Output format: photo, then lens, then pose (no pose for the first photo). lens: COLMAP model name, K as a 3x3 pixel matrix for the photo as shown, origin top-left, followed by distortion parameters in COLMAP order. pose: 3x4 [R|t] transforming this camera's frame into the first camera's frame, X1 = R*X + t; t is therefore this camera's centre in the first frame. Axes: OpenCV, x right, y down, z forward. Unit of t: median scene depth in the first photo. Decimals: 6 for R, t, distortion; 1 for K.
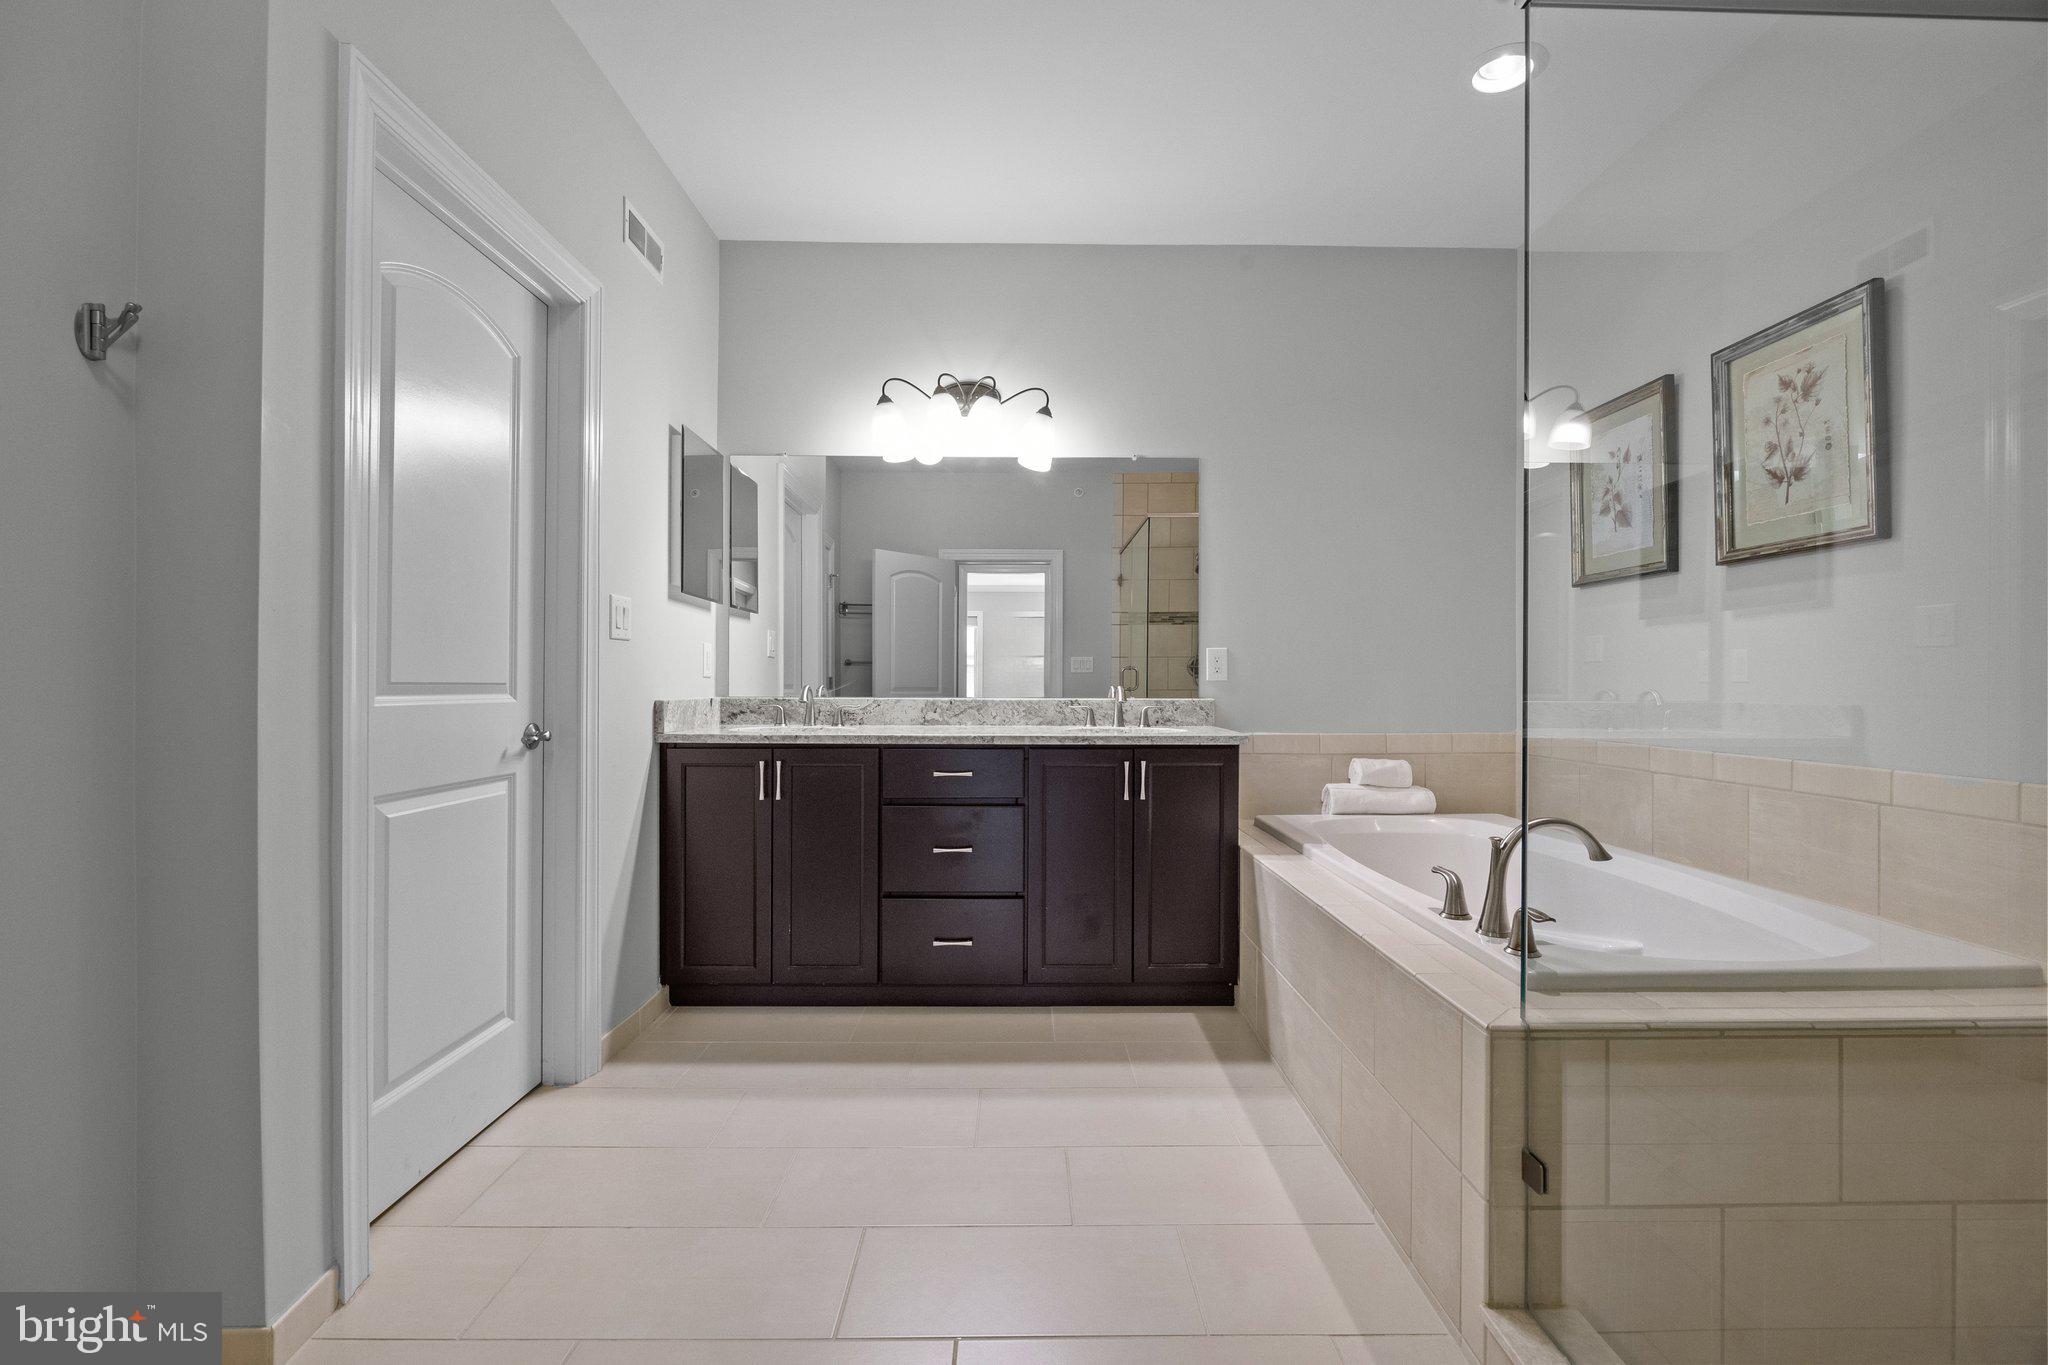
lens RADIAL K [[906.8, 0, 1027.2], [0, 906.8, 672.3], [0, 0, 1]] dist [-0.003526, -0.000451]
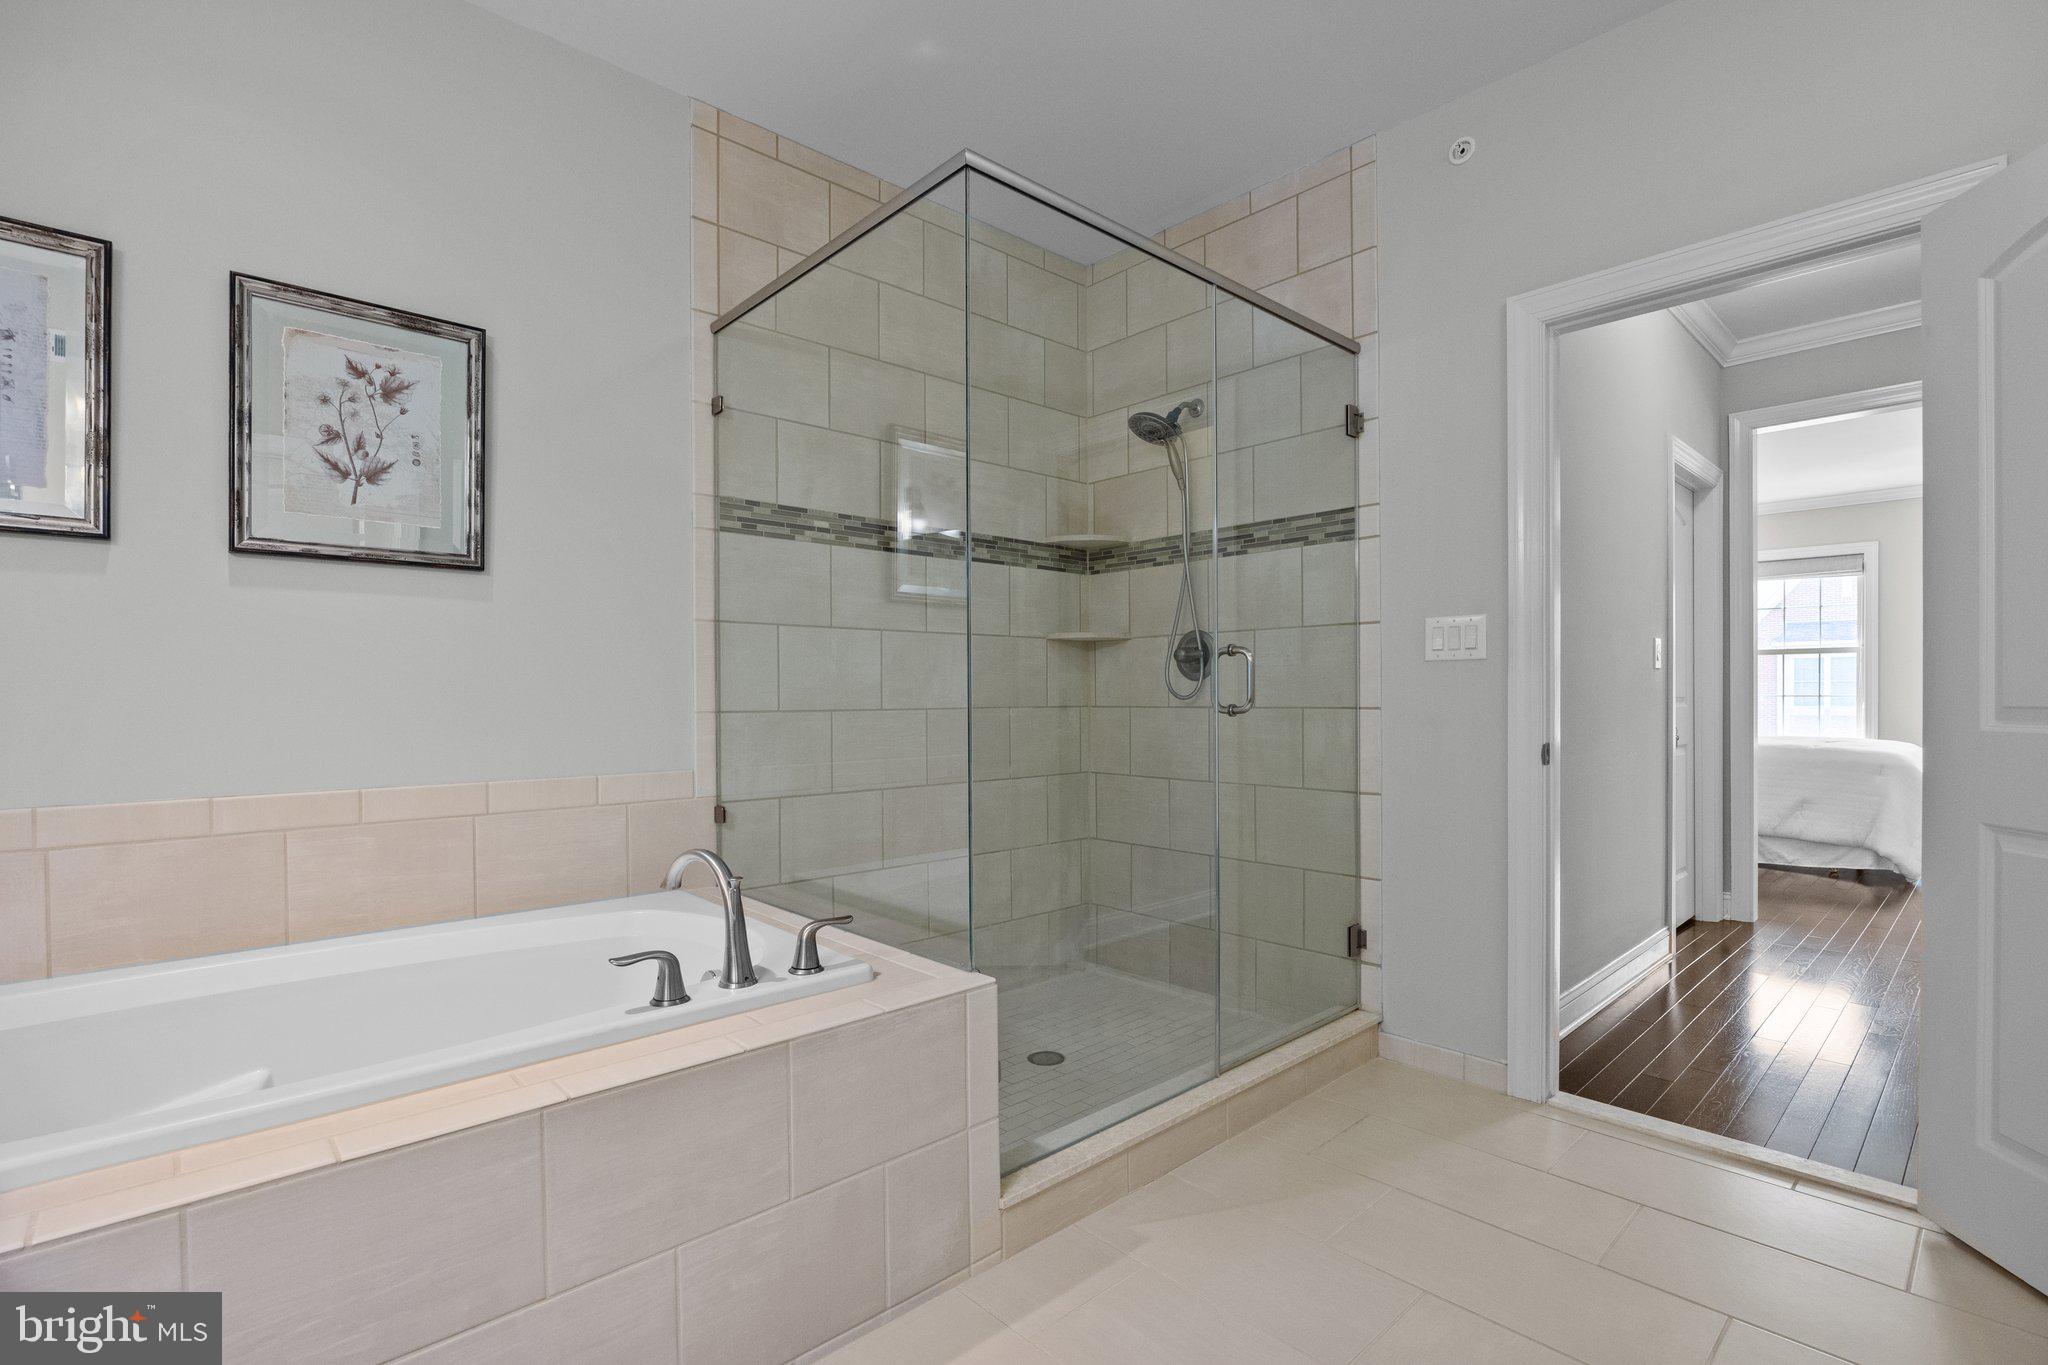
lens RADIAL K [[962.6, 0, 1029.6], [0, 962.6, 694.9], [0, 0, 1]] dist [-0.000639, -0.000200]
pose [[-0.673854, -0.004998, 0.738847, -0.318520], [-0.011079, 0.999933, -0.003340, -0.001638], [-0.738781, -0.010436, -0.673865, 1.148554]]
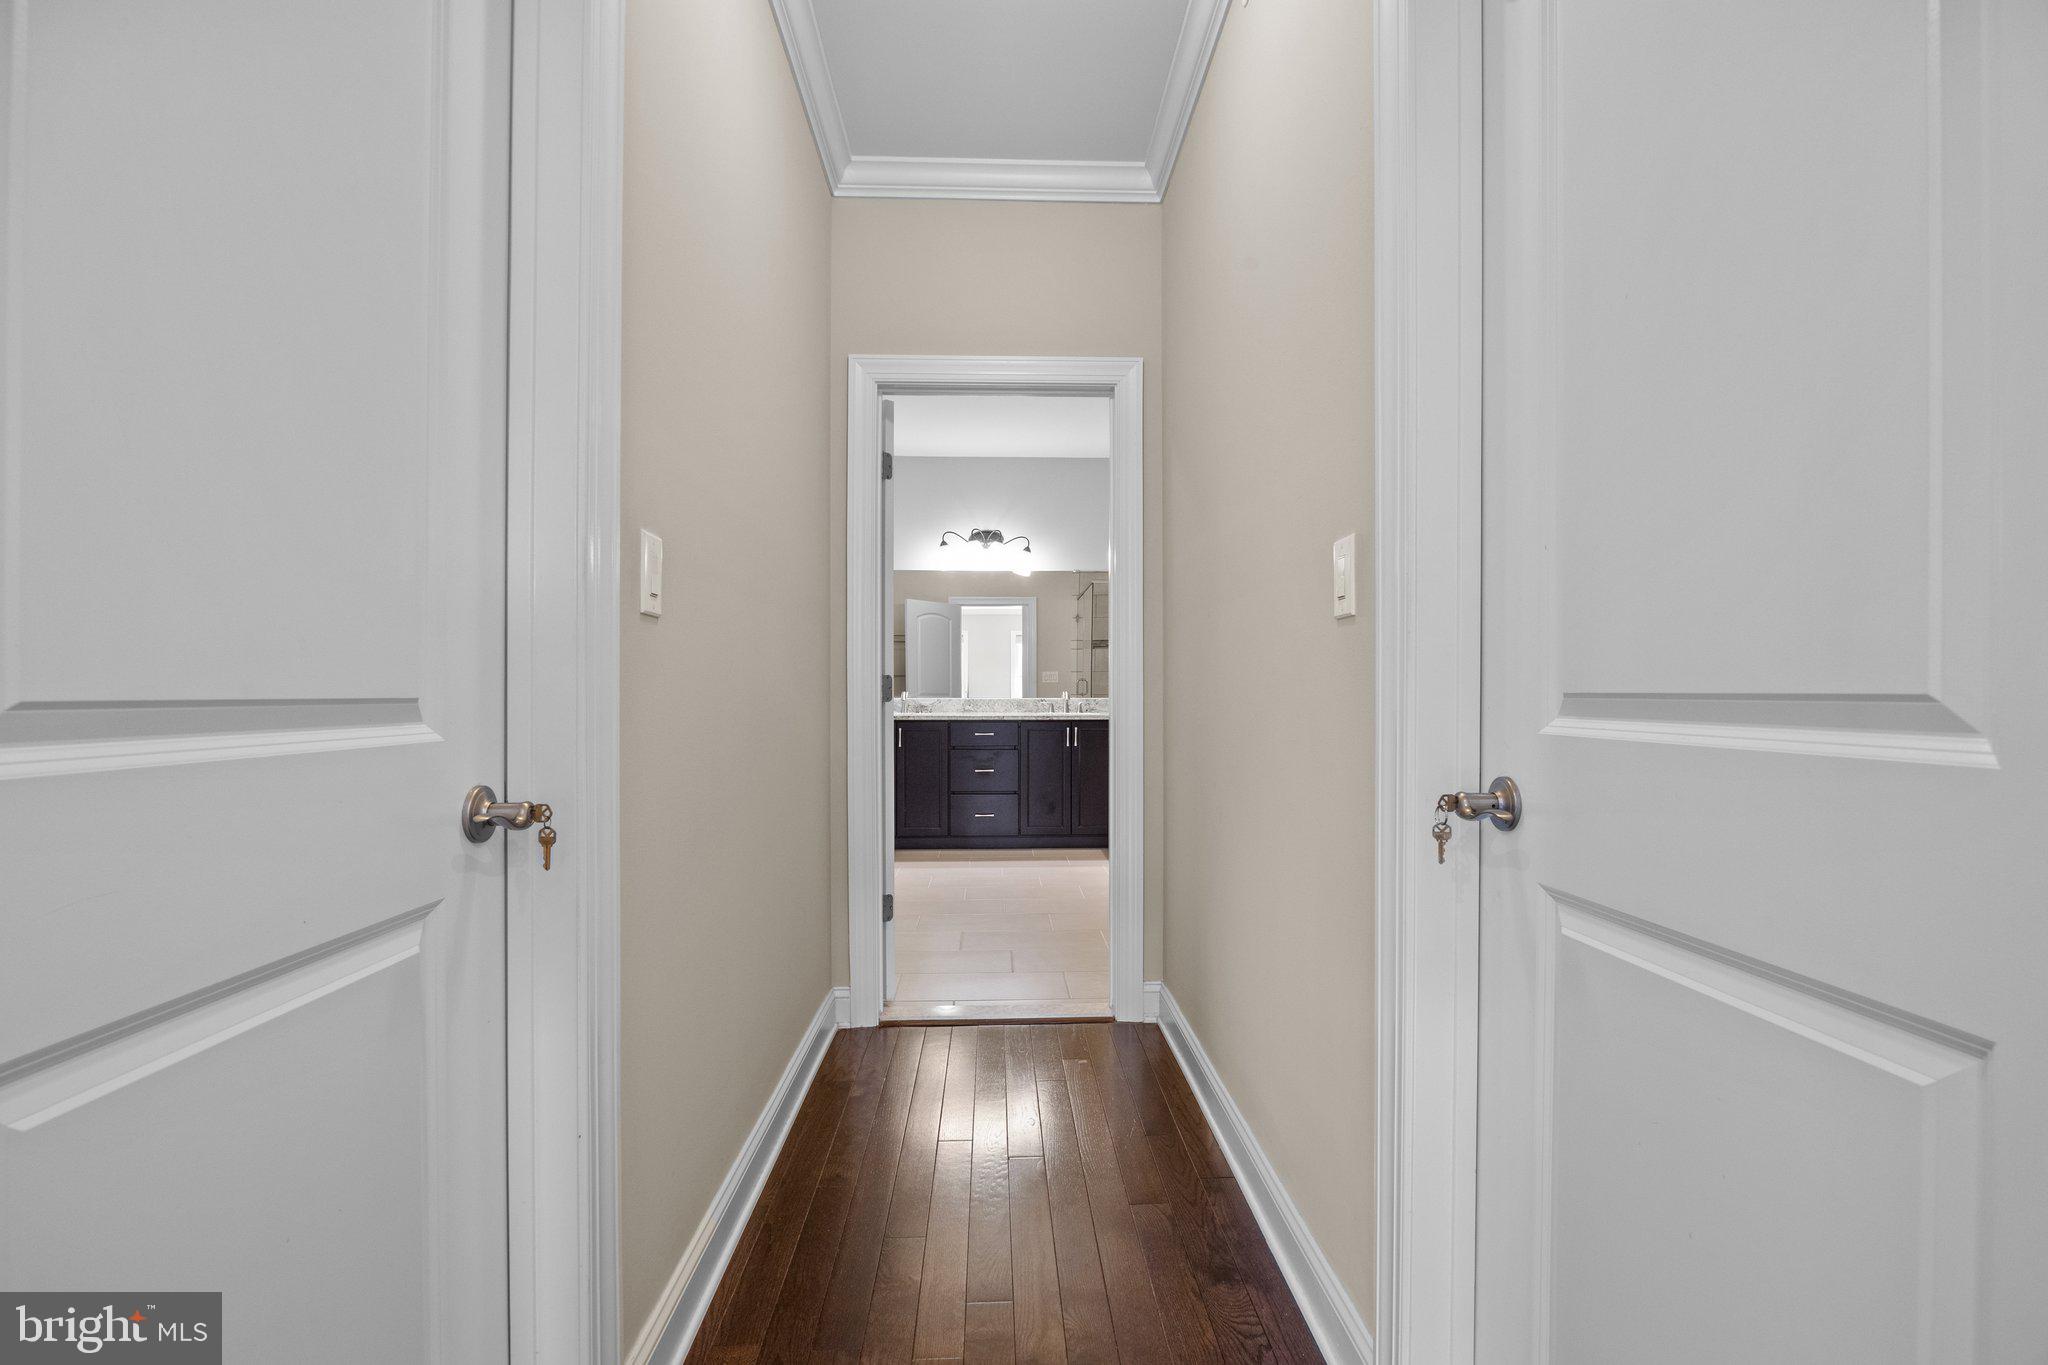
lens RADIAL K [[962.6, 0, 1021.7], [0, 962.6, 688.6], [0, 0, 1]] dist [-0.000639, -0.000200]
pose [[0.999678, -0.002906, 0.025225, -0.043931], [0.002604, 0.999924, 0.012013, -0.015419], [-0.025258, -0.011944, 0.999610, -1.024186]]
